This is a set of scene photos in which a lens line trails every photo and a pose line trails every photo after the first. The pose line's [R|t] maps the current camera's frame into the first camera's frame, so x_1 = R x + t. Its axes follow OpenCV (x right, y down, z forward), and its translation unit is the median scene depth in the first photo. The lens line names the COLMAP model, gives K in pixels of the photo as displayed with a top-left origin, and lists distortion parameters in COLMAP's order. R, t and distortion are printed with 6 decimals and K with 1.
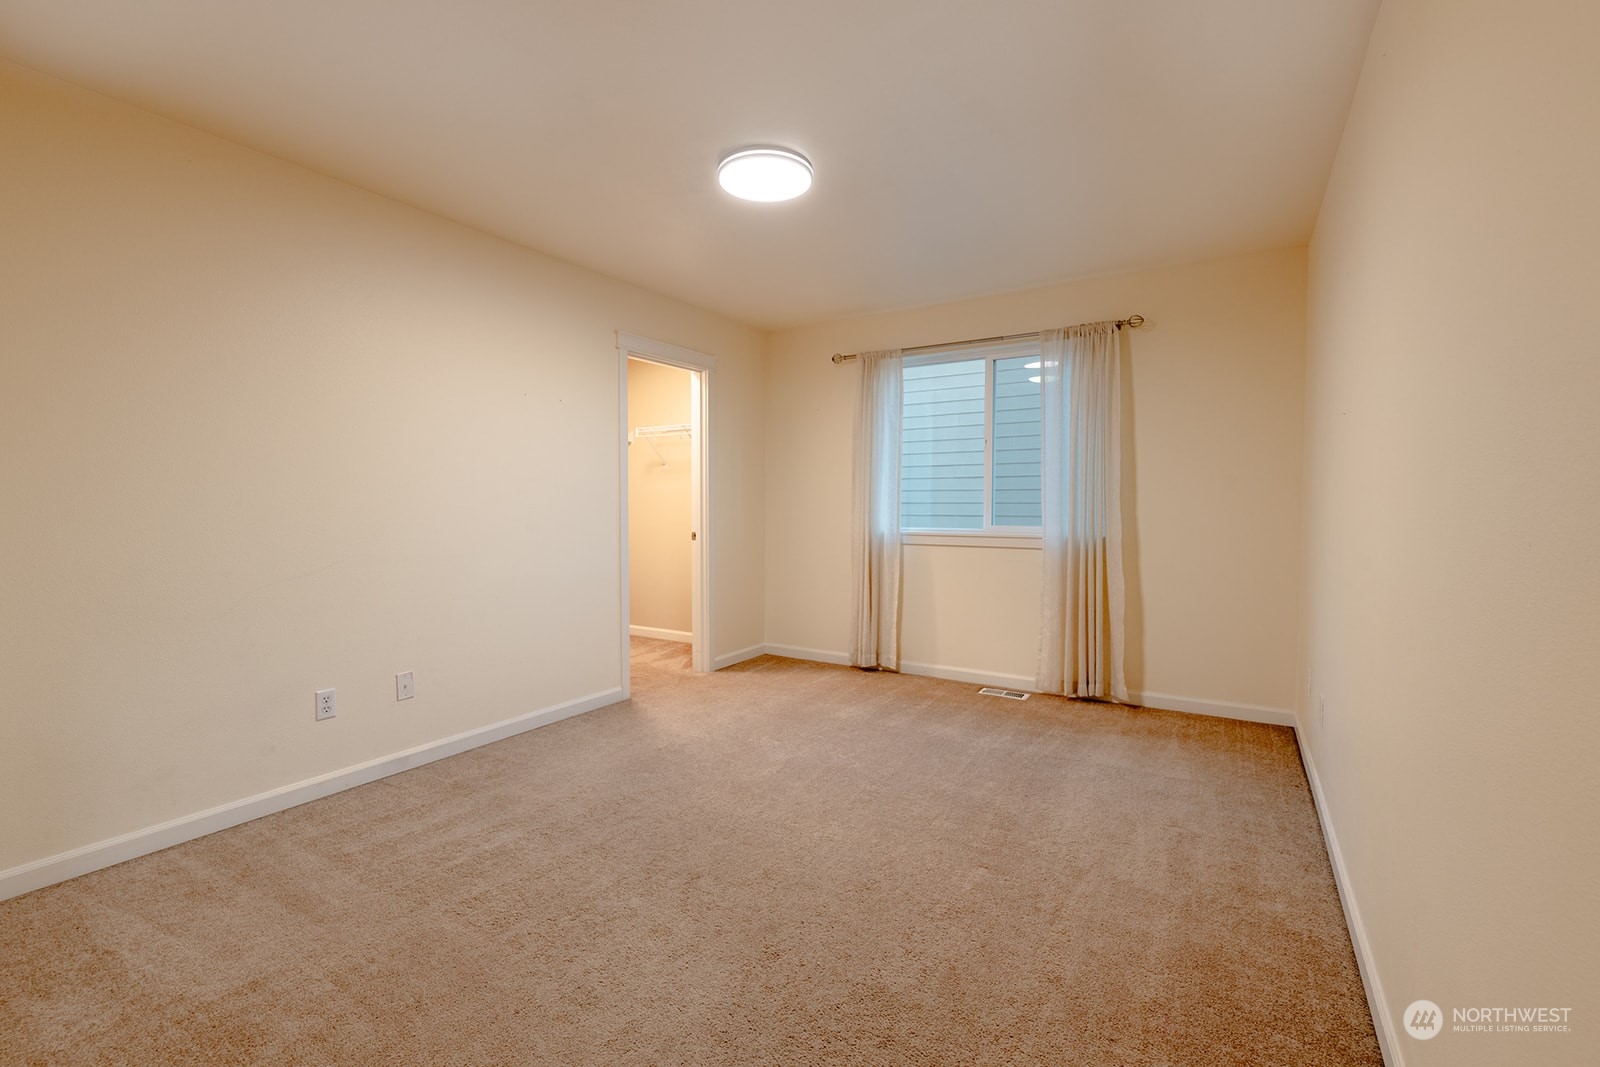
lens RADIAL K [[724.6, 0, 772.3], [0, 724.6, 503.8], [0, 0, 1]] dist [0.002499, -0.000560]
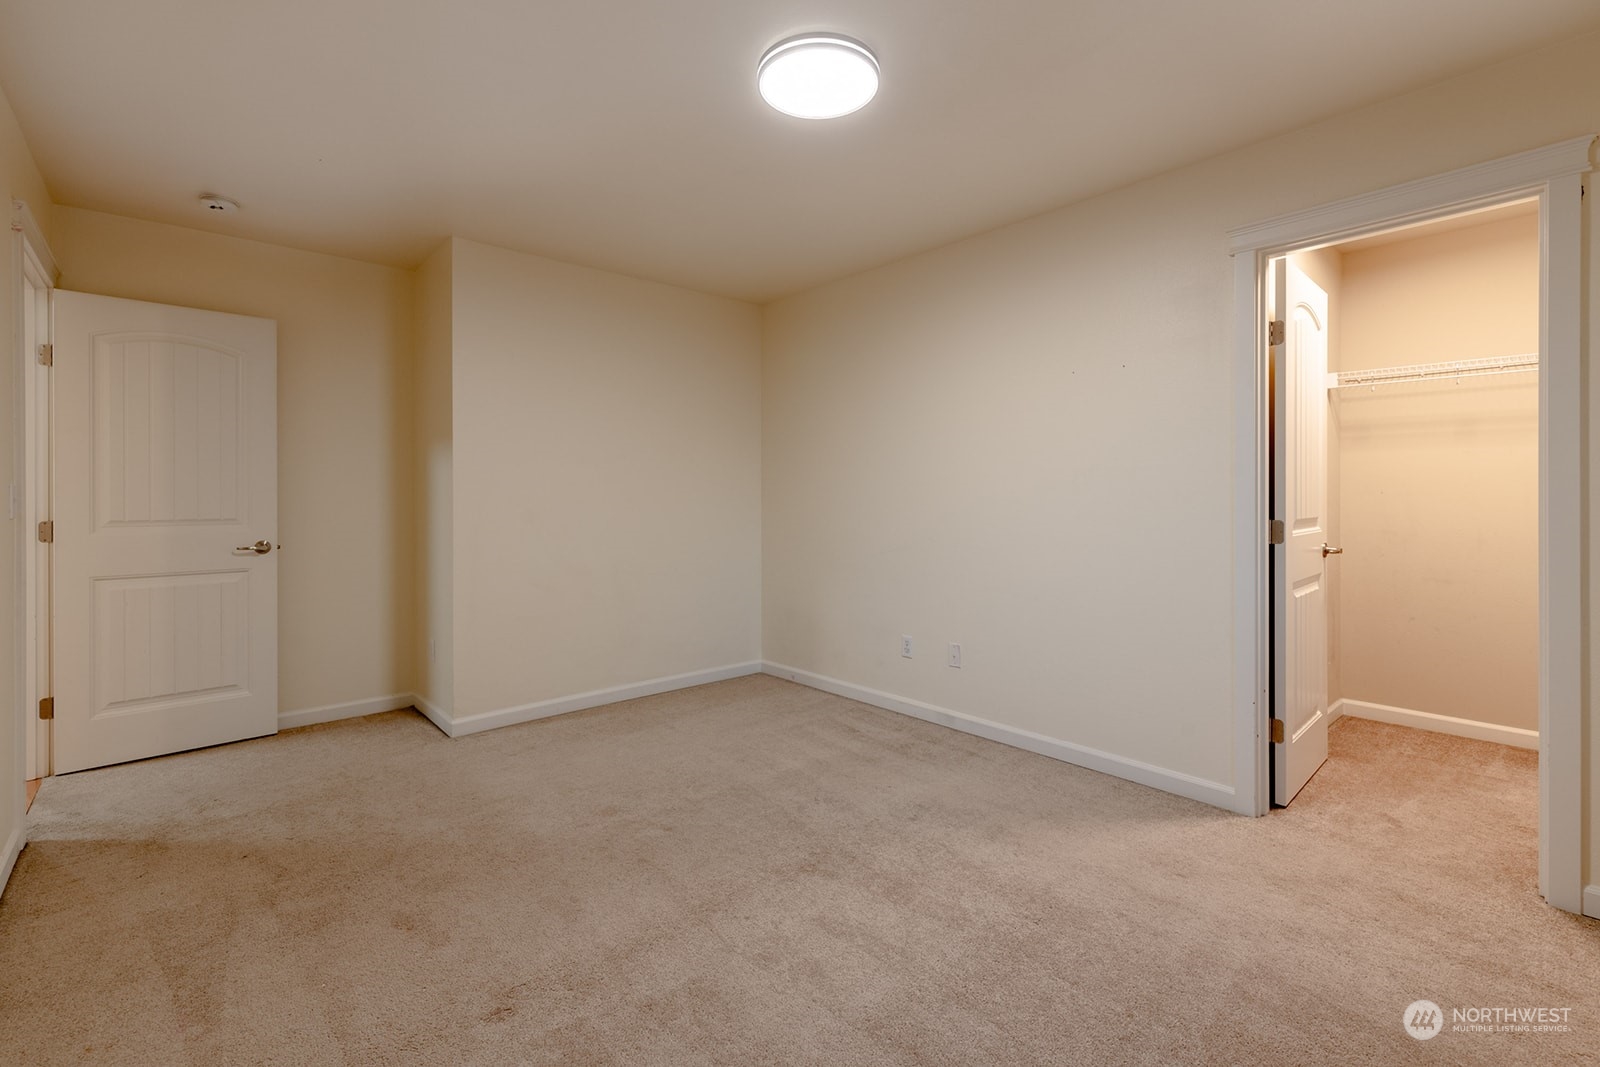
lens RADIAL K [[682.5, 0, 799.6], [0, 682.5, 500.1], [0, 0, 1]] dist [0.000766, -0.000065]
pose [[-0.254374, 0.003321, -0.967100, 0.670198], [-0.003071, 0.999986, 0.004241, -0.002714], [0.967101, 0.004049, -0.254361, 1.129662]]
